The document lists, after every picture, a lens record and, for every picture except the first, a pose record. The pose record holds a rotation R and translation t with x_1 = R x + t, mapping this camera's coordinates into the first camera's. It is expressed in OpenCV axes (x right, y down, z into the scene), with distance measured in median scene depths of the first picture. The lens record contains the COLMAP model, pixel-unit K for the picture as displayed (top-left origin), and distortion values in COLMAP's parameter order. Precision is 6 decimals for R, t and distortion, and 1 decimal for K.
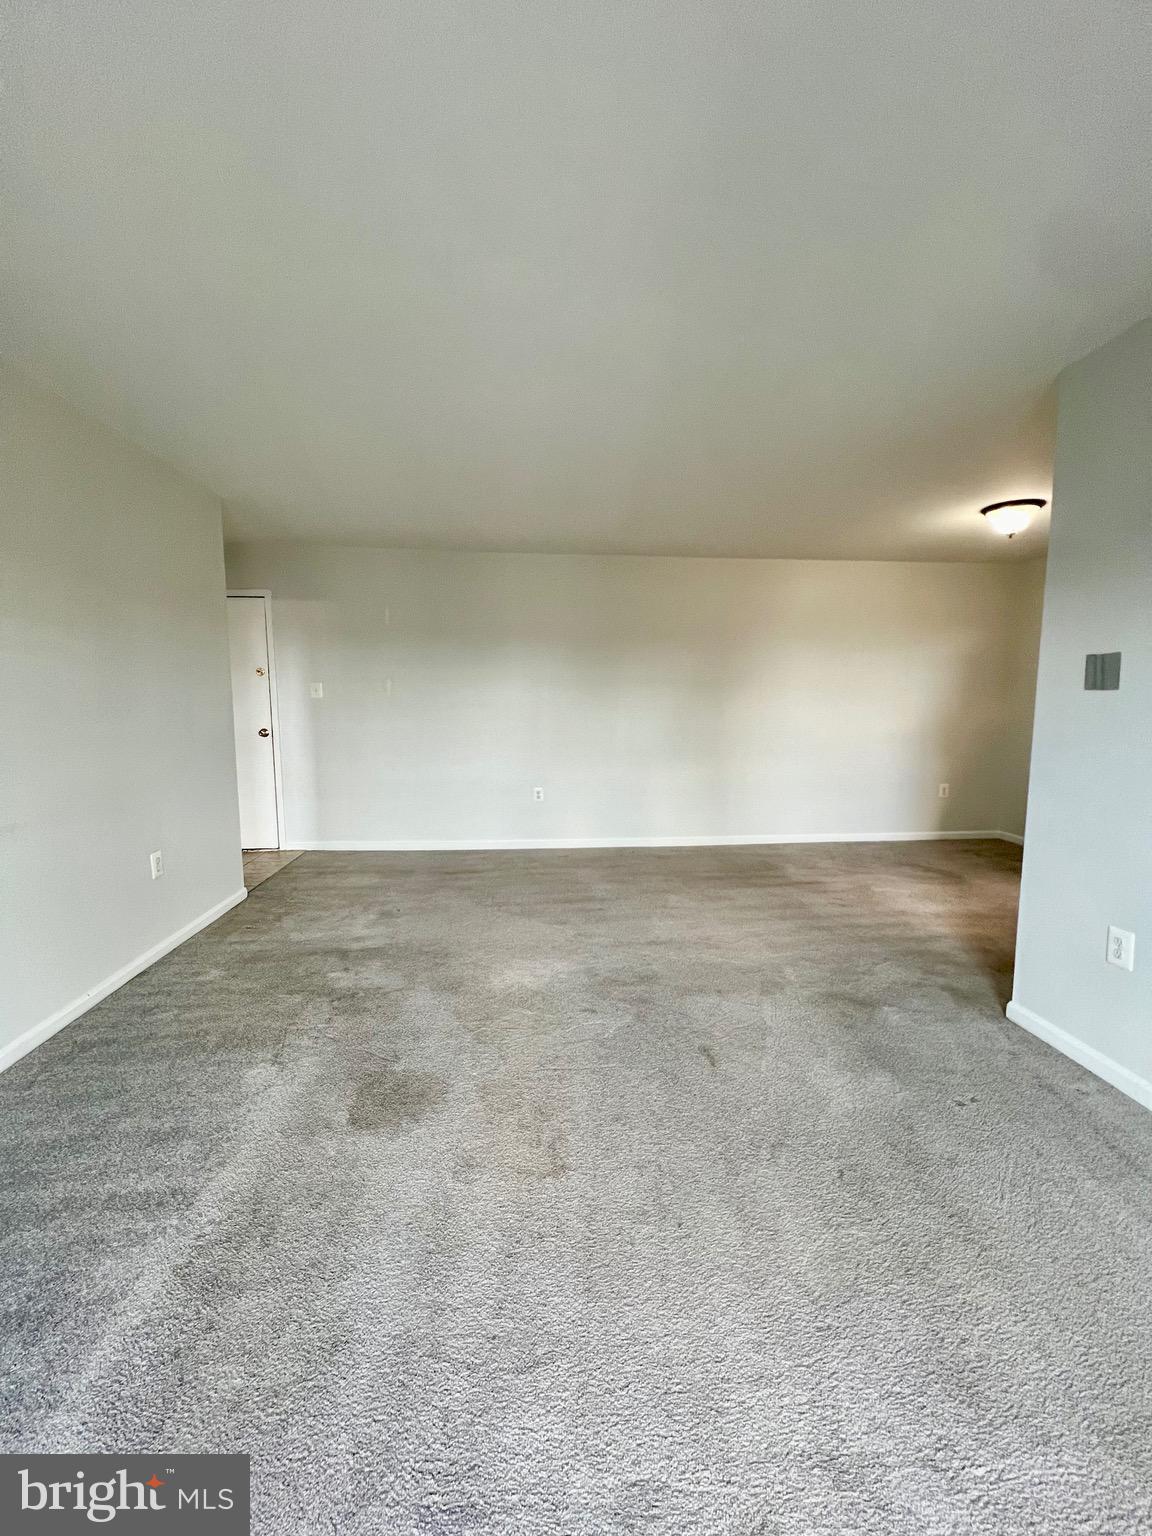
lens RADIAL K [[615.2, 0, 583.7], [0, 615.2, 762.7], [0, 0, 1]] dist [-0.000545, 0.000168]
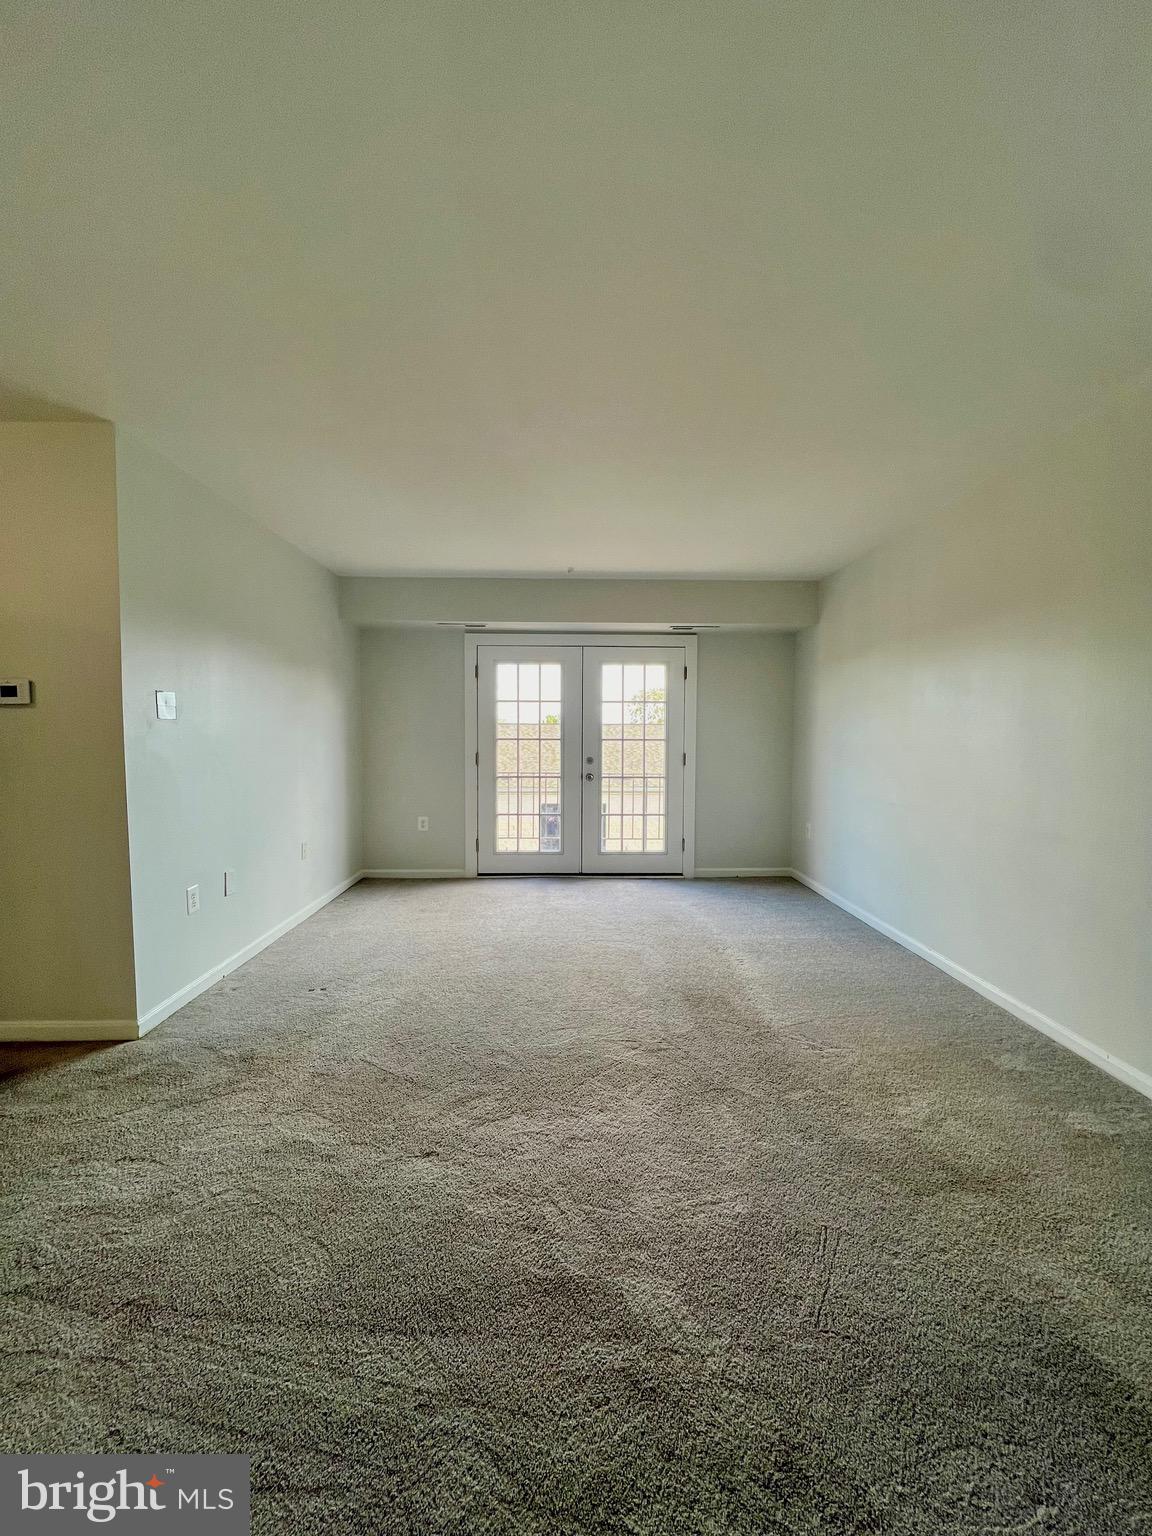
lens RADIAL K [[615.2, 0, 583.7], [0, 615.2, 762.7], [0, 0, 1]] dist [-0.000545, 0.000168]
pose [[-0.998689, -0.007055, 0.050702, -0.046862], [0.000778, 0.988251, 0.152836, -0.092000], [-0.051185, 0.152675, -0.986950, 0.944157]]
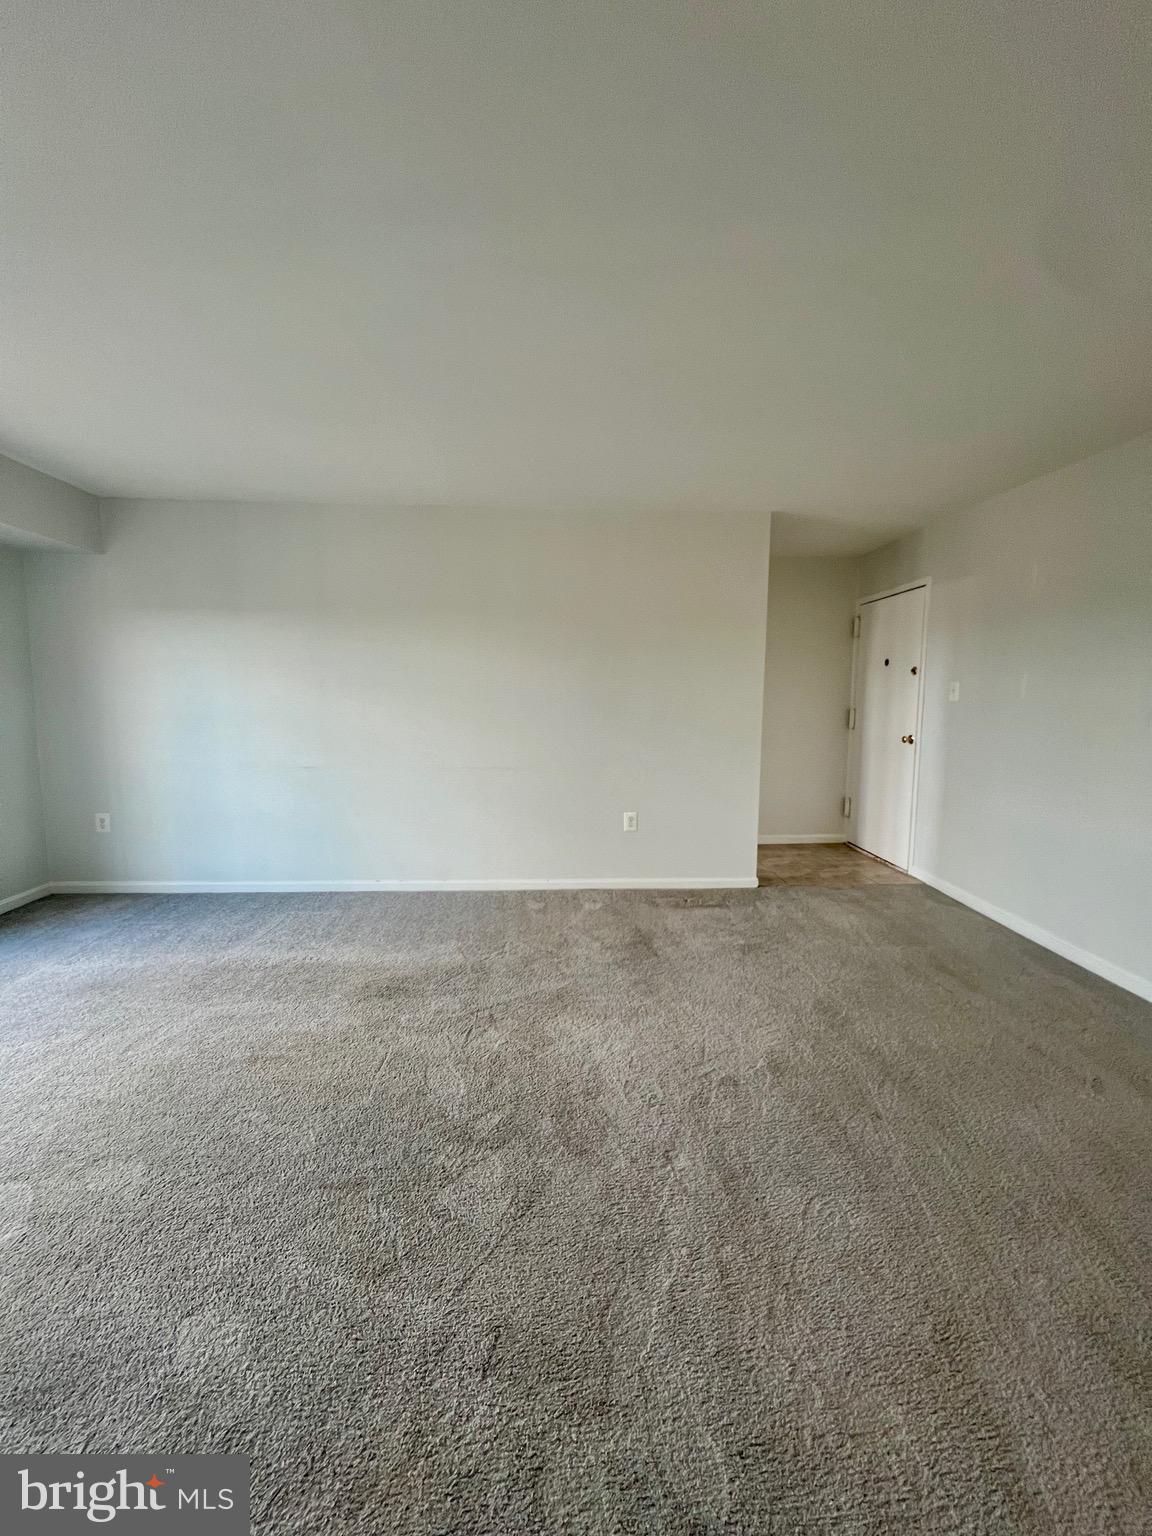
lens RADIAL K [[615.2, 0, 583.7], [0, 615.2, 762.7], [0, 0, 1]] dist [-0.000545, 0.000168]
pose [[-0.039168, 0.107356, -0.993449, 0.387755], [-0.114505, 0.987180, 0.111193, -0.060694], [0.992650, 0.118110, -0.026374, 0.558497]]
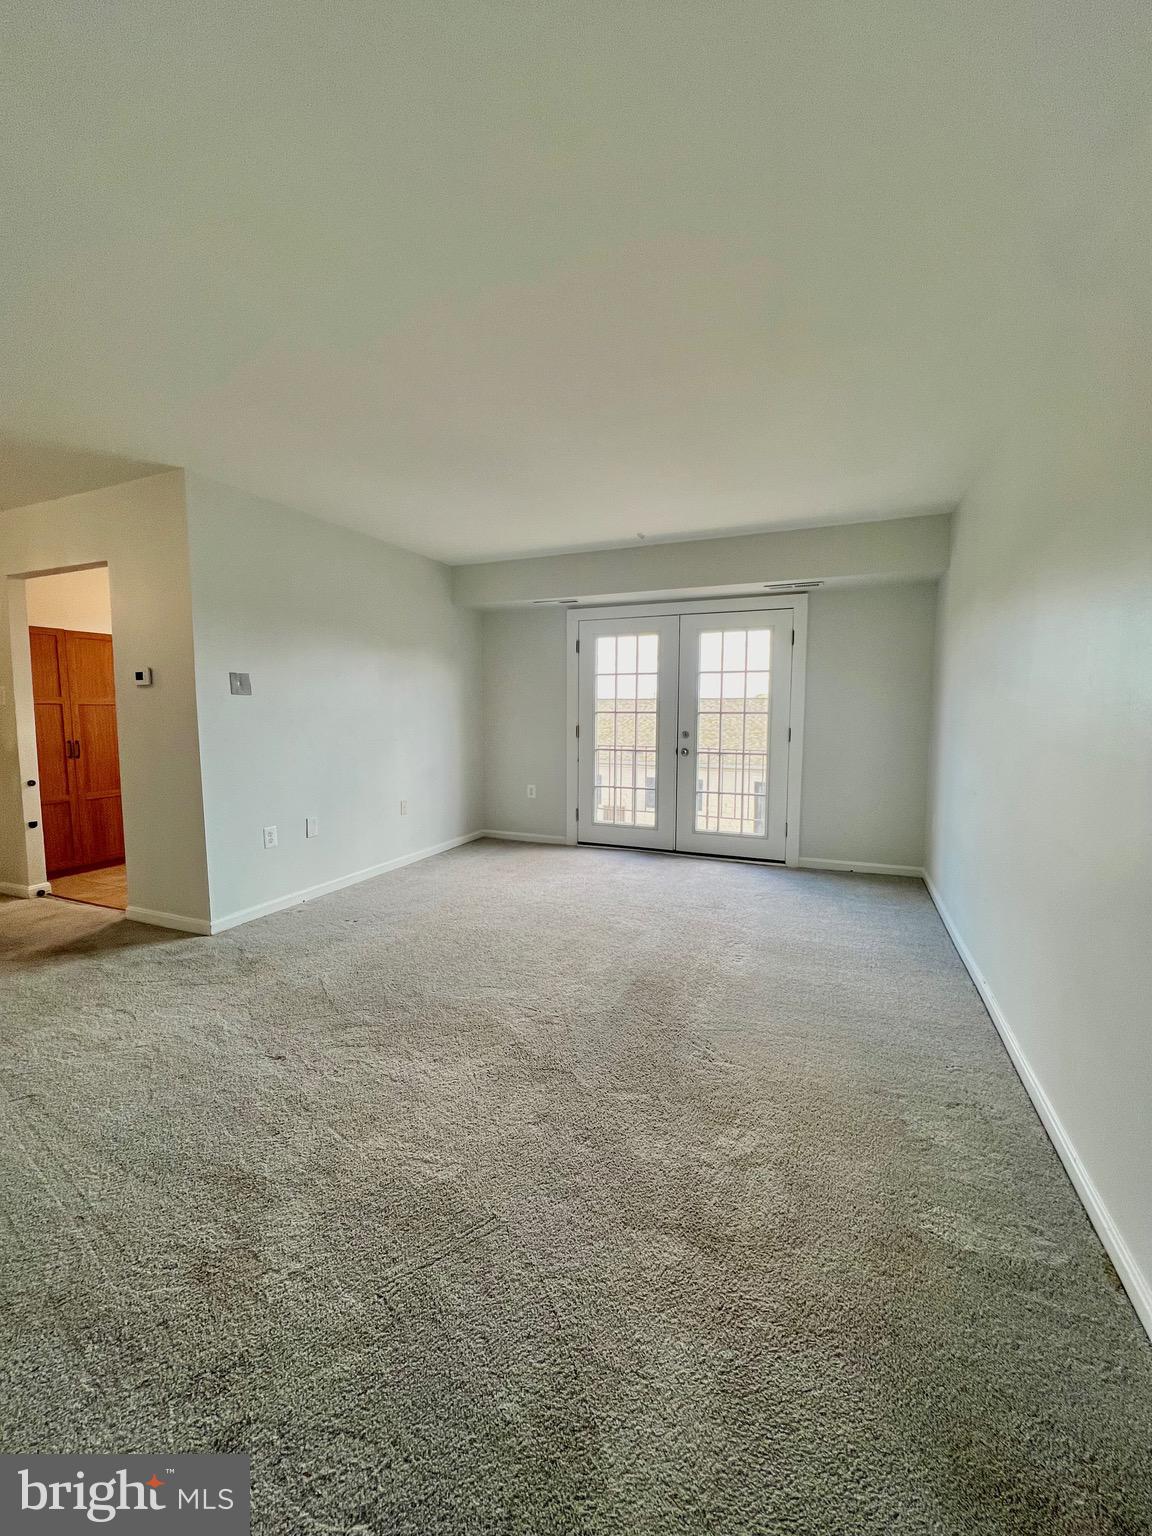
lens RADIAL K [[615.2, 0, 583.7], [0, 615.2, 762.7], [0, 0, 1]] dist [-0.000545, 0.000168]
pose [[-0.889908, -0.041573, 0.454242, -0.320736], [0.046866, 0.982235, 0.181710, -0.080469], [-0.453726, 0.182994, -0.872150, 0.866701]]
